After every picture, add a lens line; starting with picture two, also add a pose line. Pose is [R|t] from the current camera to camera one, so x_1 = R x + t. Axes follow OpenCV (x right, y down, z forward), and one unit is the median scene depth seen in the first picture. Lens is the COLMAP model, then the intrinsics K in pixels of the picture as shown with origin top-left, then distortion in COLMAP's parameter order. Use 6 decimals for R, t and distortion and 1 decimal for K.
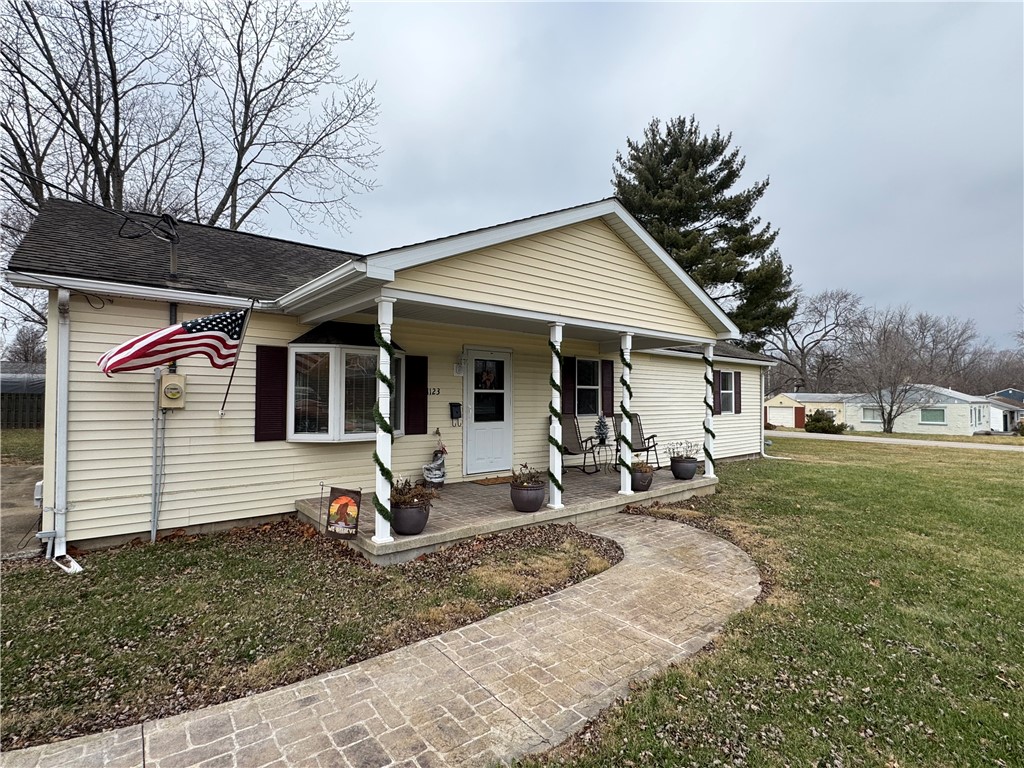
lens RADIAL K [[498.3, 0, 512.0], [0, 498.3, 384.0], [0, 0, 1]] dist [0.000793, 0.000248]
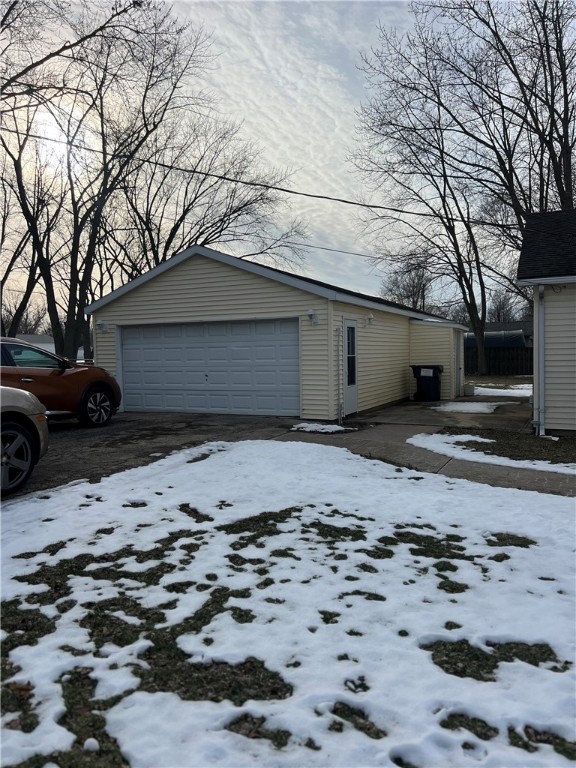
lens RADIAL K [[560.8, 0, 288.6], [0, 560.8, 388.8], [0, 0, 1]] dist [0.041258, -0.062827]
pose [[0.429586, 0.045407, -0.901884, 0.160031], [0.046139, 0.996327, 0.072139, -0.003660], [0.901846, -0.072602, 0.425913, -0.205402]]
